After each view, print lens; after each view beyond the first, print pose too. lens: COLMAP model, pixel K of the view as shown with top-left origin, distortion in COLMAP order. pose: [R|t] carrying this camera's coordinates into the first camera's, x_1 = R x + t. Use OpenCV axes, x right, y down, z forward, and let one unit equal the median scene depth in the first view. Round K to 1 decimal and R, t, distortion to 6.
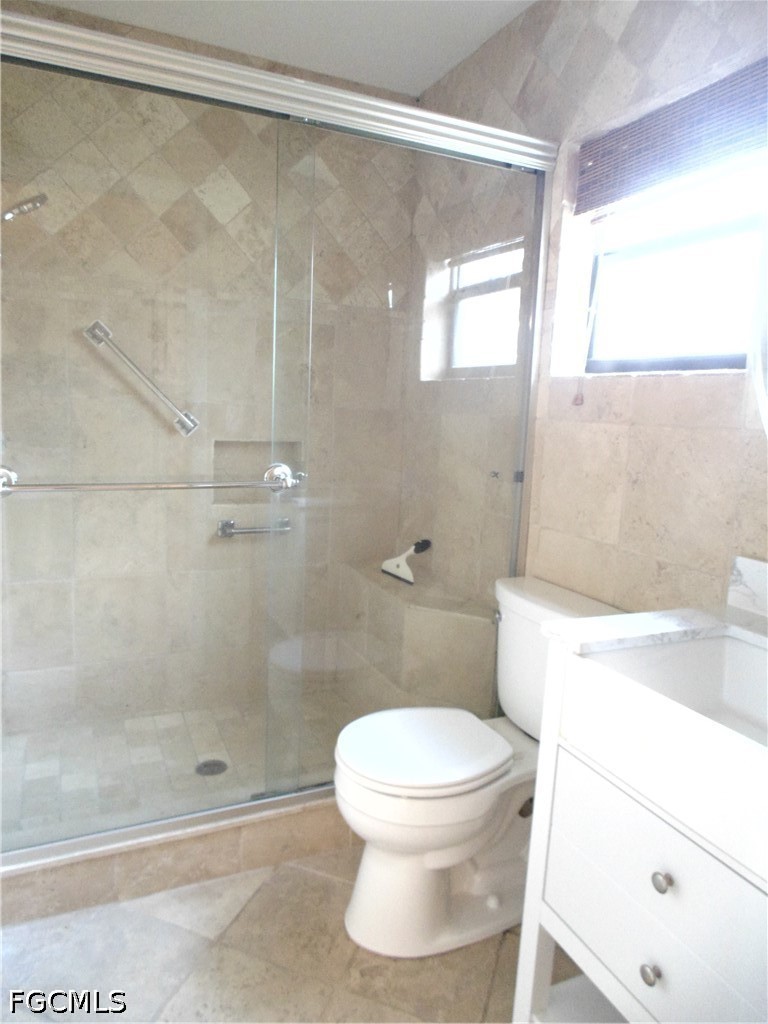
lens RADIAL K [[683.7, 0, 376.0], [0, 683.7, 513.4], [0, 0, 1]] dist [-0.014825, -0.001258]
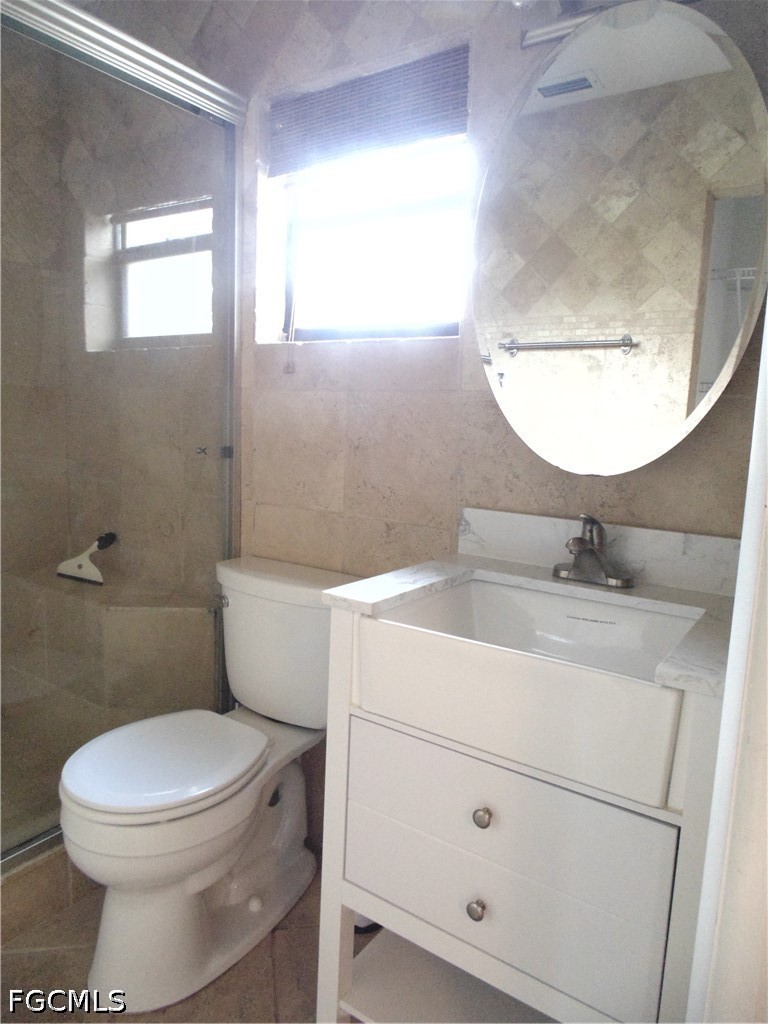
lens RADIAL K [[683.7, 0, 376.0], [0, 683.7, 513.4], [0, 0, 1]] dist [-0.014825, -0.001258]
pose [[0.857445, -0.084983, 0.507510, -0.107972], [0.081202, 0.996257, 0.029632, 0.020826], [-0.508128, 0.015803, 0.861136, 0.097527]]
